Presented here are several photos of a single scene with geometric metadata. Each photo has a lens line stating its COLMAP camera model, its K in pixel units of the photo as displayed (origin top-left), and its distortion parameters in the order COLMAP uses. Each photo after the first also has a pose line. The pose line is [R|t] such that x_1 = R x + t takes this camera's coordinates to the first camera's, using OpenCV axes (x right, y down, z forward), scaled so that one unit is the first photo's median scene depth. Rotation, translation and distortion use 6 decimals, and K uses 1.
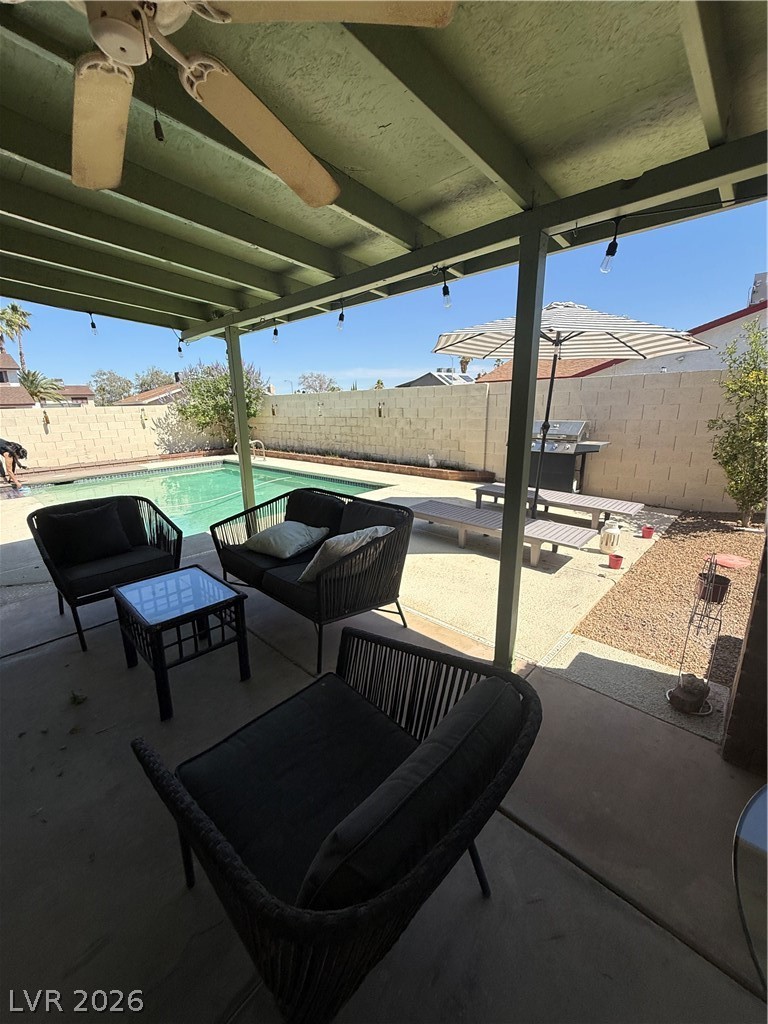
lens RADIAL K [[409.0, 0, 384.0], [0, 409.0, 512.0], [0, 0, 1]] dist [-0.002518, 0.000007]
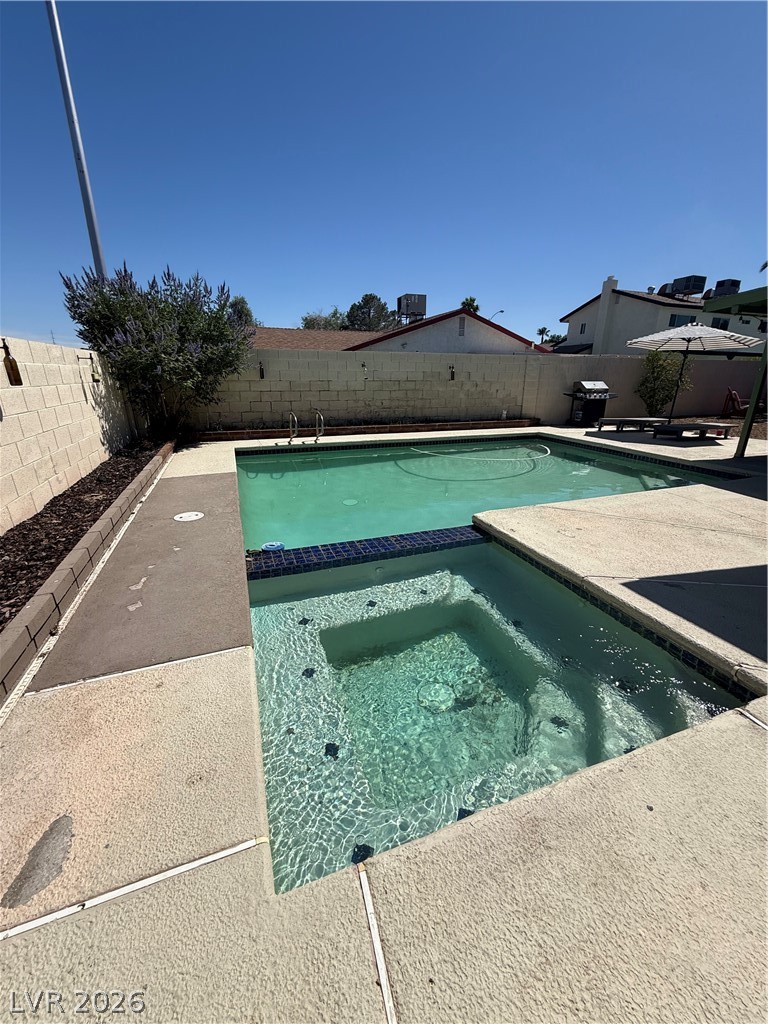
lens RADIAL K [[409.0, 0, 384.0], [0, 409.0, 512.0], [0, 0, 1]] dist [-0.002518, 0.000007]
pose [[0.439560, -0.284304, 0.852032, -1.083171], [0.202821, 0.955502, 0.214195, -0.161785], [-0.875015, 0.078658, 0.477663, 0.644602]]
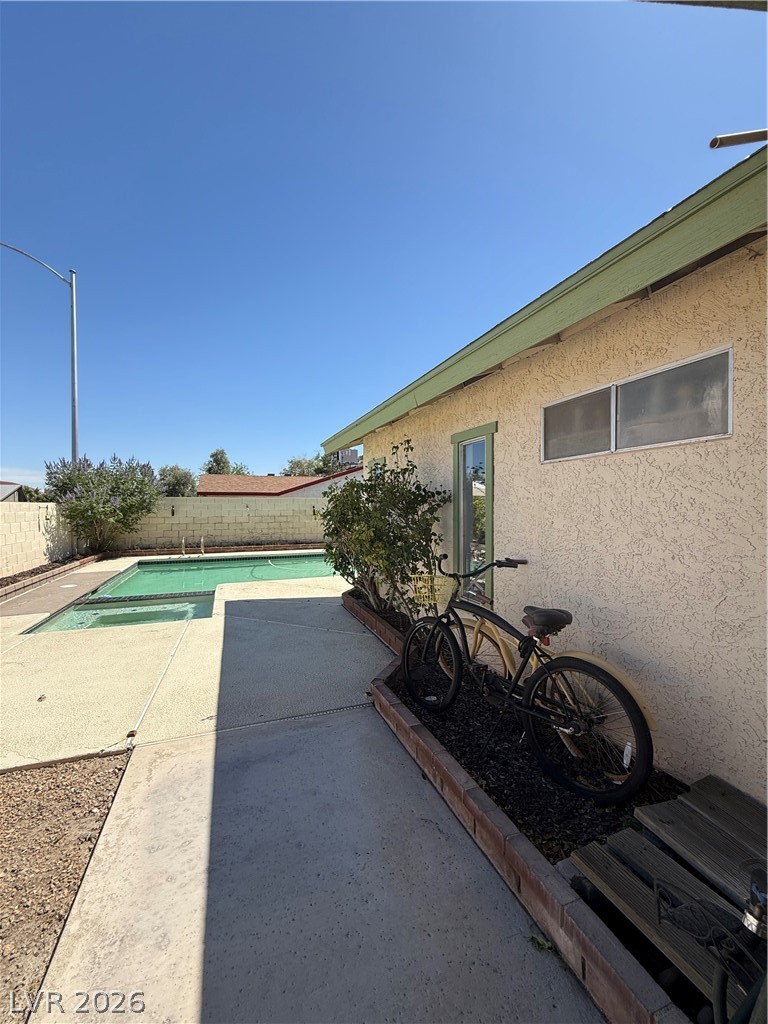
lens RADIAL K [[409.0, 0, 384.0], [0, 409.0, 512.0], [0, 0, 1]] dist [-0.002518, 0.000007]
pose [[0.429406, -0.013585, 0.903009, -1.278557], [0.209315, 0.974157, -0.084880, -0.053132], [-0.878520, 0.225462, 0.421152, 0.089912]]
